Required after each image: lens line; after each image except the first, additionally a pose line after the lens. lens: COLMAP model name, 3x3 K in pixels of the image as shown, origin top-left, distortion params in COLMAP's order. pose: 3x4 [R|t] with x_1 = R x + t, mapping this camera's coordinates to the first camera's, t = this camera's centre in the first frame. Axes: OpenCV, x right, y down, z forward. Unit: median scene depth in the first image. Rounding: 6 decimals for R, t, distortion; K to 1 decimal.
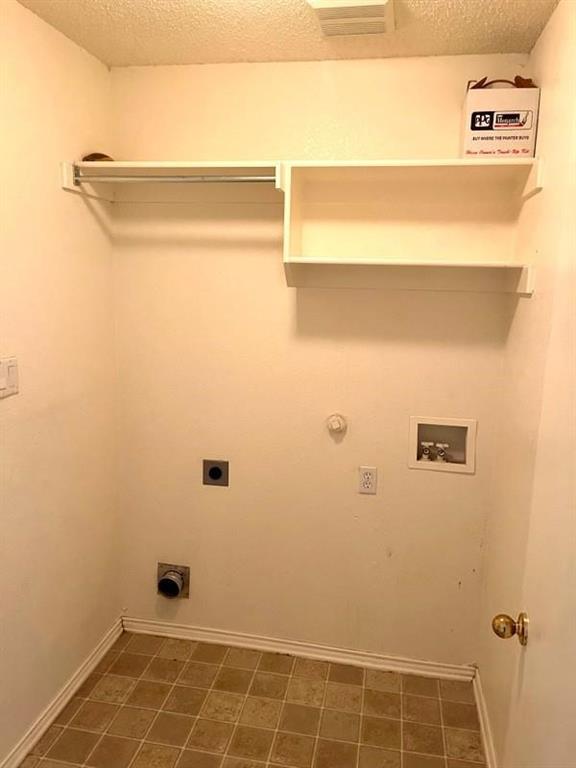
lens RADIAL K [[582.1, 0, 287.3], [0, 582.1, 383.9], [0, 0, 1]] dist [0.046148, -0.059932]
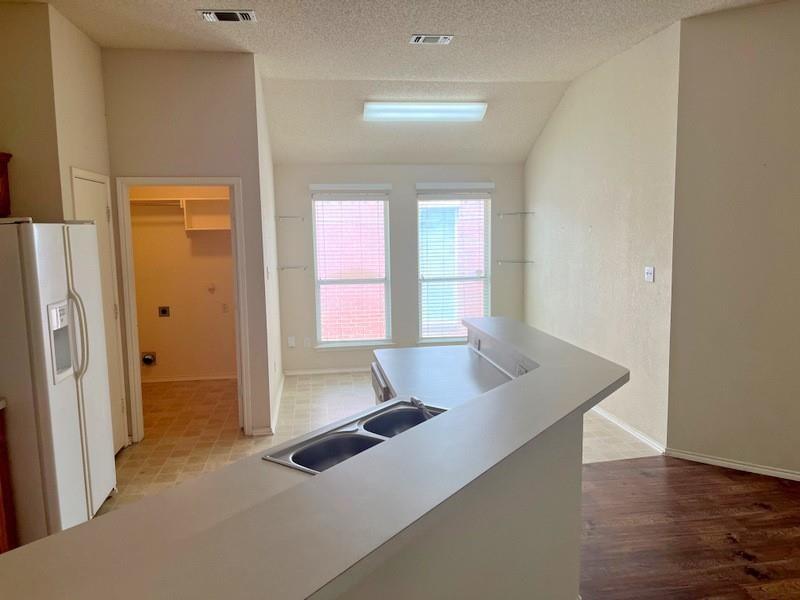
lens RADIAL K [[606.4, 0, 404.7], [0, 606.4, 306.6], [0, 0, 1]] dist [0.046148, -0.059932]
pose [[0.940775, -0.083065, 0.328697, -0.008019], [0.099167, 0.994540, -0.032500, 0.367623], [-0.324203, 0.063171, 0.943876, -2.133986]]
